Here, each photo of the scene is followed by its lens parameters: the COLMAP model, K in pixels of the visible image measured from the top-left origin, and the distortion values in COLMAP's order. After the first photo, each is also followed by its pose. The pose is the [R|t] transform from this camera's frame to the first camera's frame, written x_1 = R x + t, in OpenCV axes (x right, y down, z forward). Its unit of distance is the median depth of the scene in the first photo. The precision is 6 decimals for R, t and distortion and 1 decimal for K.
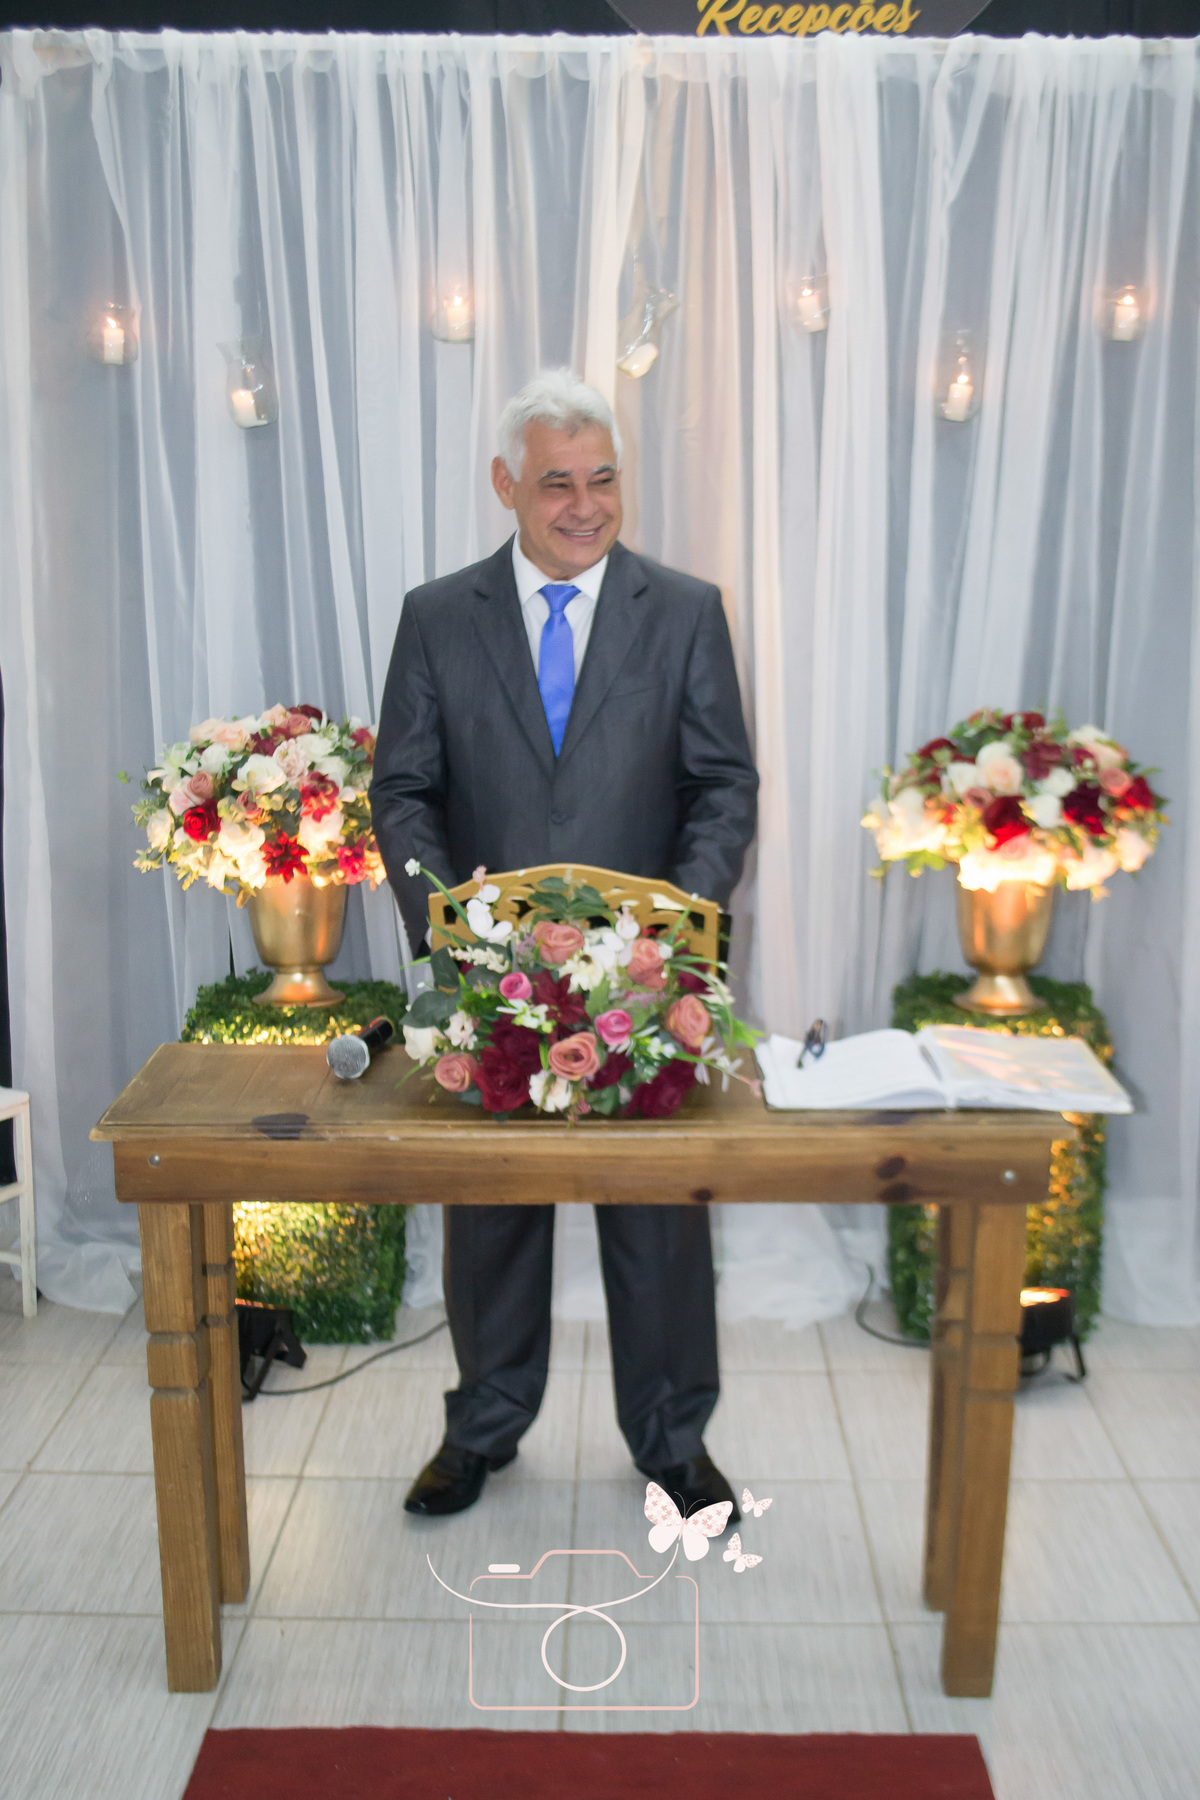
lens RADIAL K [[2136.8, 0, 635.7], [0, 2136.8, 915.4], [0, 0, 1]] dist [-0.043993, 0.000000]
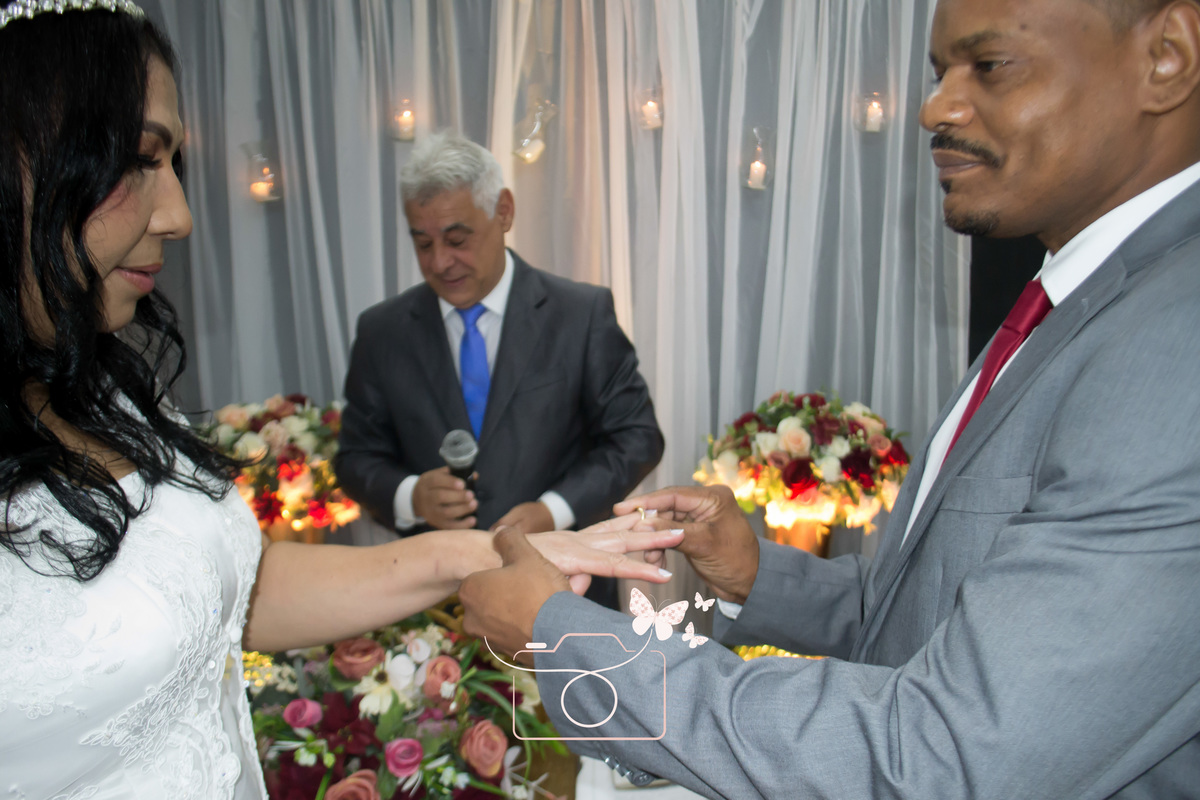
lens RADIAL K [[978.5, 0, 597.4], [0, 978.5, 401.3], [0, 0, 1]] dist [-0.079141, 0.013248]
pose [[0.999803, -0.011506, -0.016159, 0.055363], [0.010359, 0.997539, -0.069345, -0.048914], [0.016917, 0.069164, 0.997462, 0.373258]]
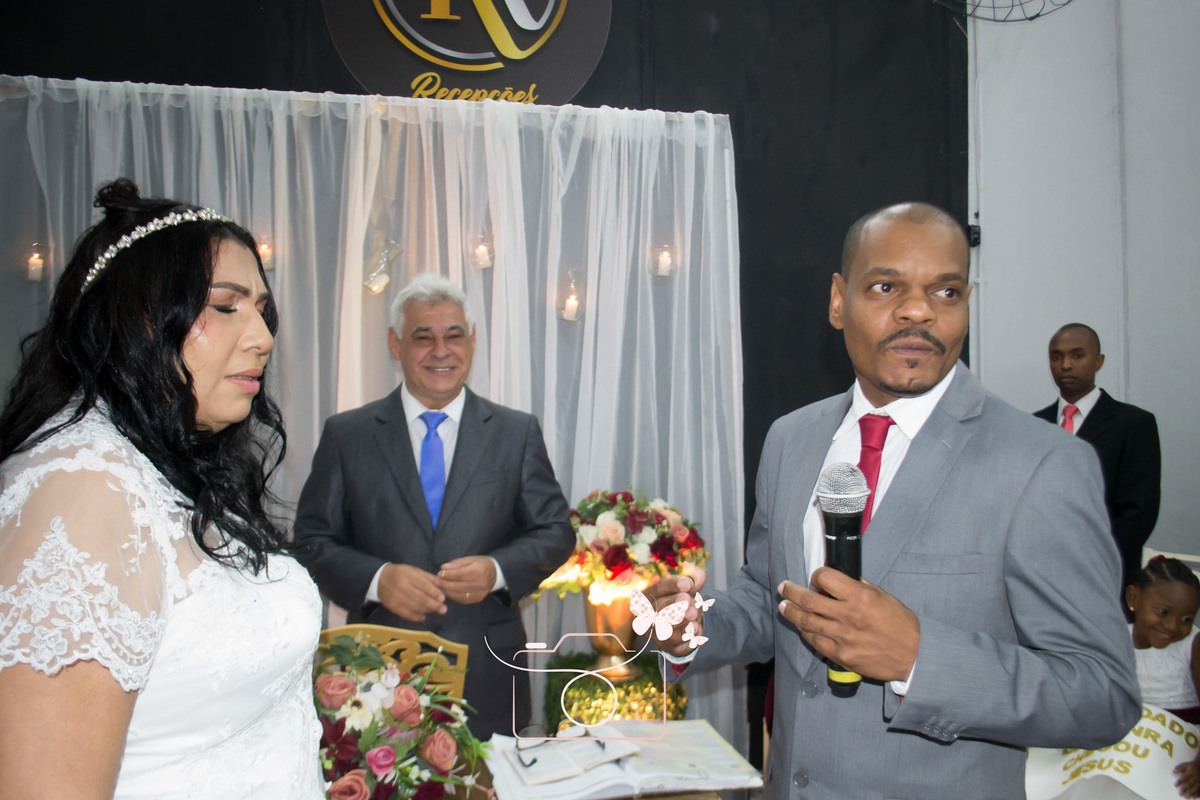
lens RADIAL K [[978.5, 0, 580.6], [0, 978.5, 420.5], [0, 0, 1]] dist [-0.079141, 0.013248]
pose [[0.976036, -0.013010, 0.217220, -0.011276], [0.048335, 0.986237, -0.158117, -0.032372], [-0.212173, 0.164827, 0.963231, 0.272743]]
